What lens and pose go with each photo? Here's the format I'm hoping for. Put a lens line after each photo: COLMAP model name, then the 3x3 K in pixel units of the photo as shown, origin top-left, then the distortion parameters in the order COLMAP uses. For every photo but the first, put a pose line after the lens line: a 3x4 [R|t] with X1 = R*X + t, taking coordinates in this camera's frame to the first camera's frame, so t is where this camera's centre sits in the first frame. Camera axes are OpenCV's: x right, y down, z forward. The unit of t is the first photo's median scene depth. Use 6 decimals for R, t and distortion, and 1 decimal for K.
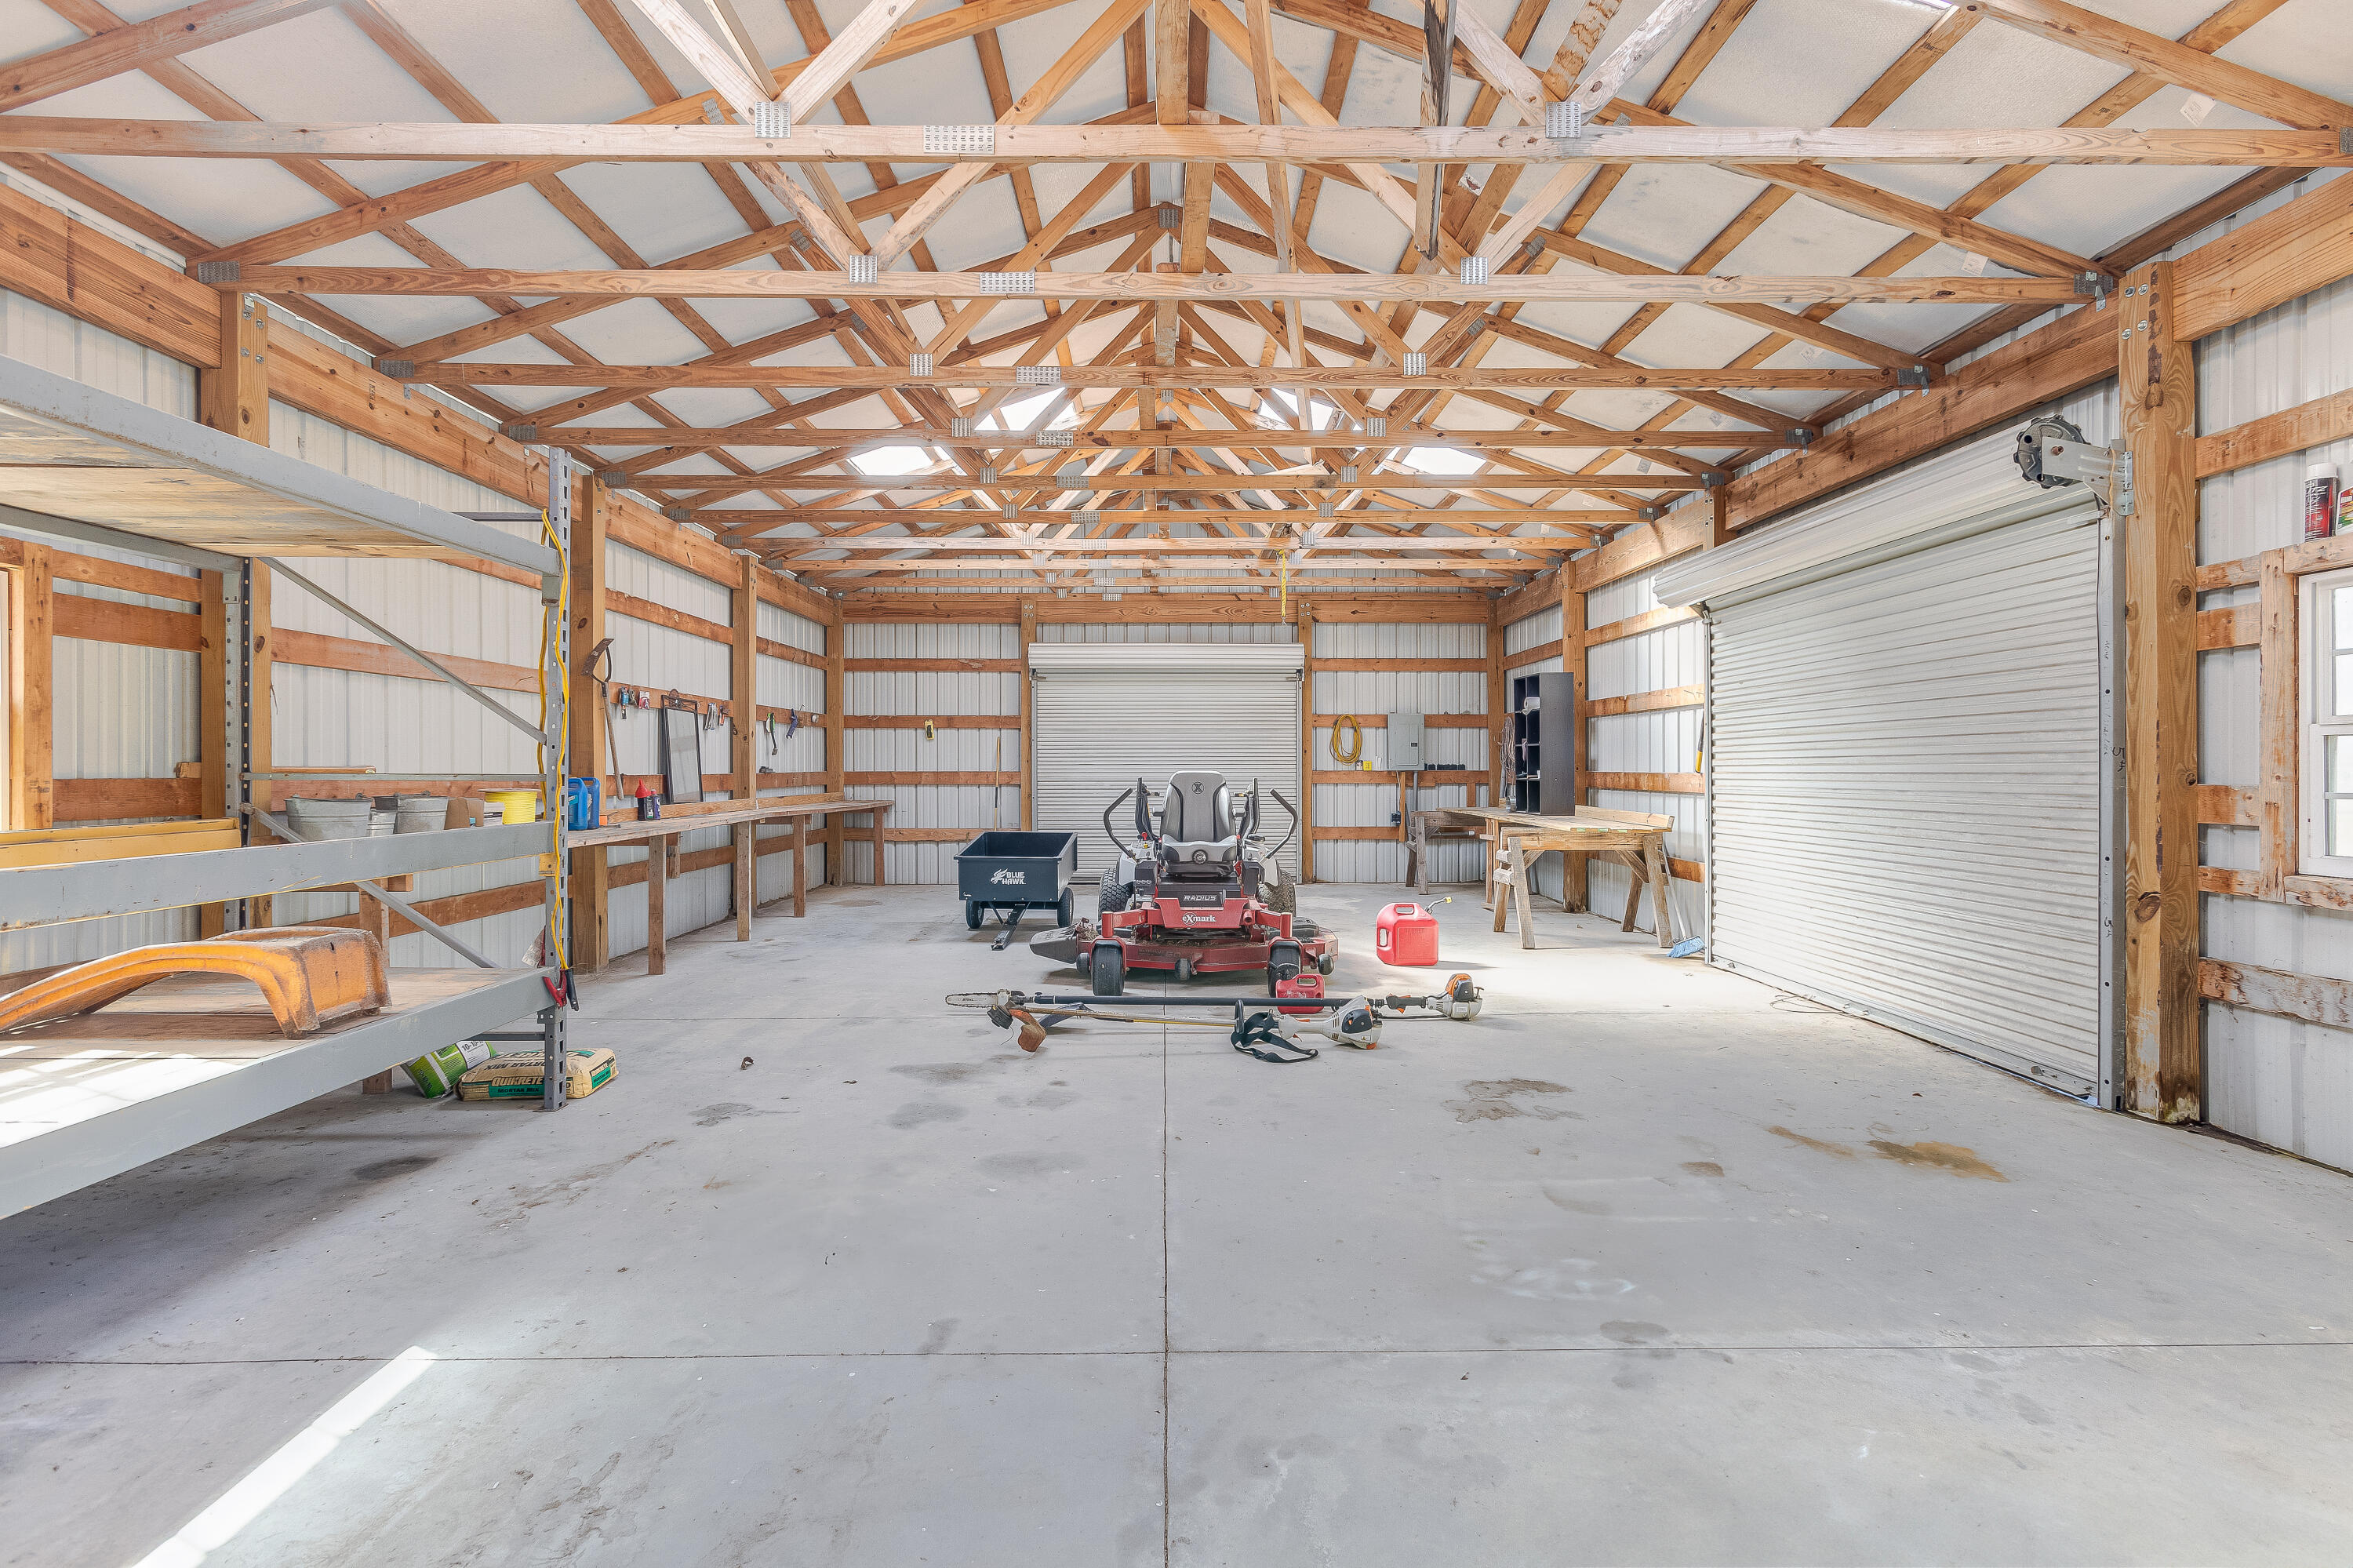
lens RADIAL K [[1046.7, 0, 1175.7], [0, 1046.7, 770.6], [0, 0, 1]] dist [0.002200, 0.000502]
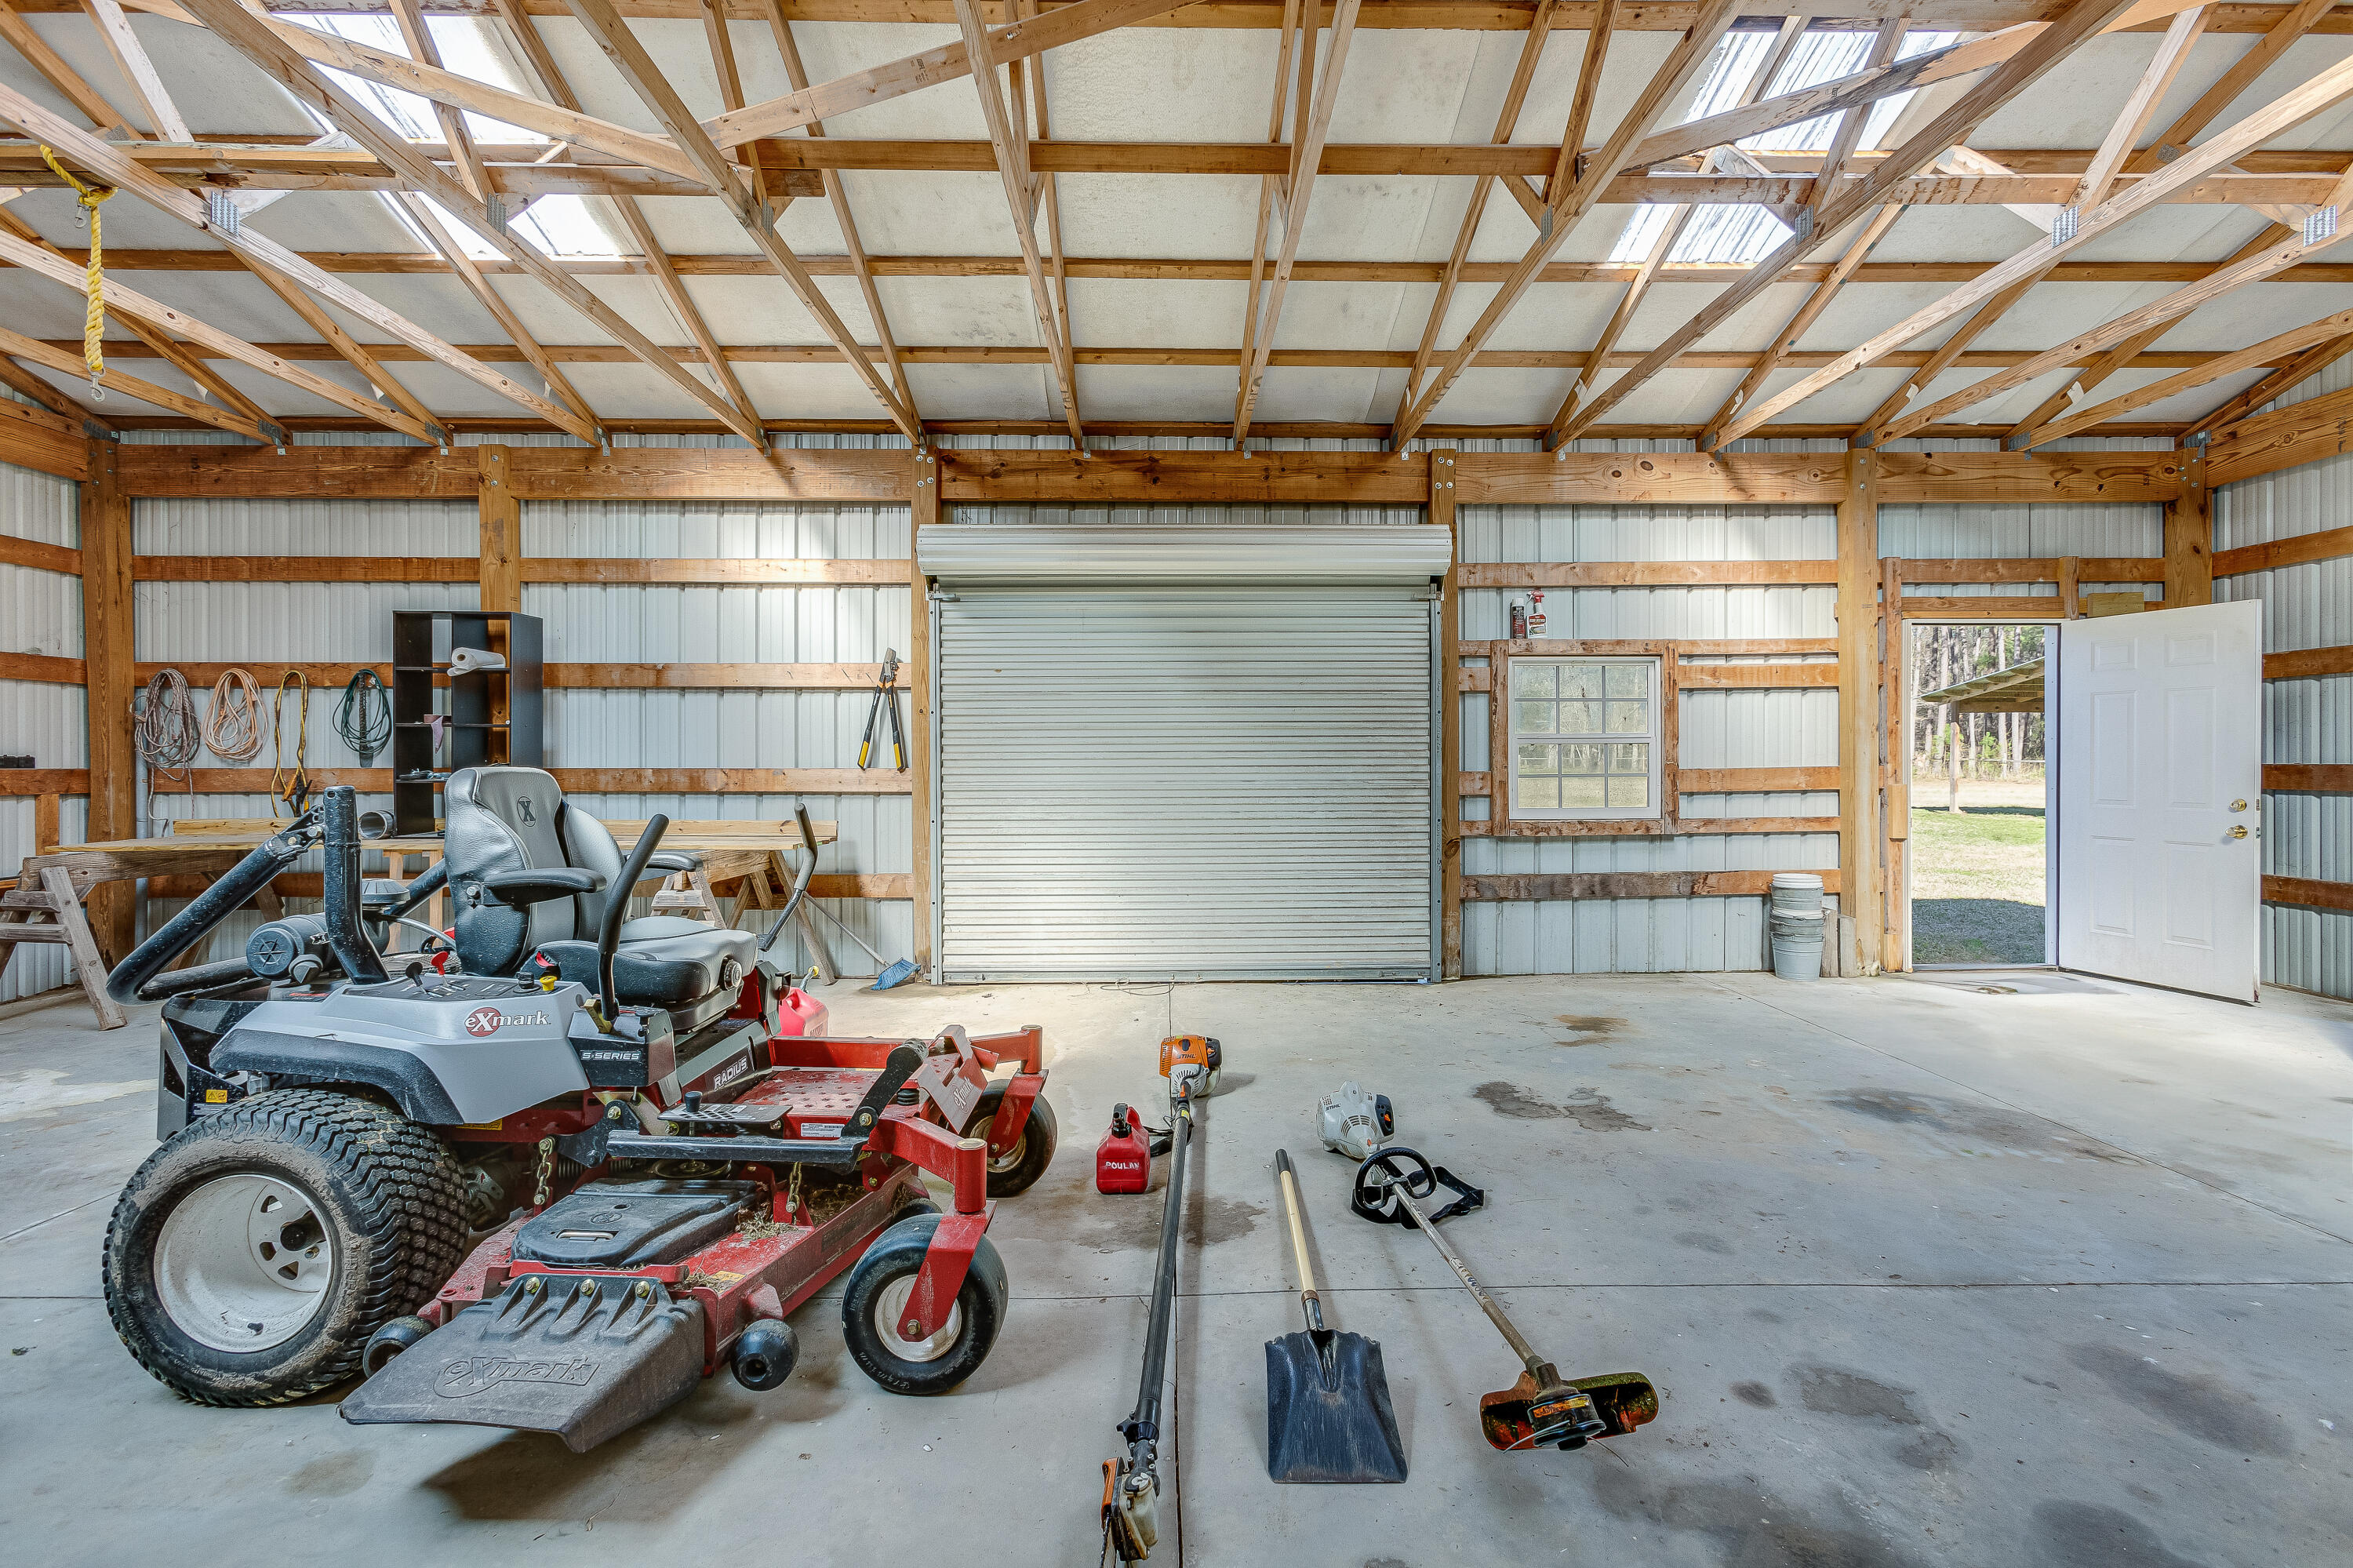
lens RADIAL K [[1055.1, 0, 1183.5], [0, 1055.1, 772.1], [0, 0, 1]] dist [-0.008937, 0.008306]
pose [[-0.015823, -0.004702, 0.999864, -0.526100], [0.003669, 0.999982, 0.004760, 0.002350], [-0.999868, 0.003744, -0.015806, 1.116824]]
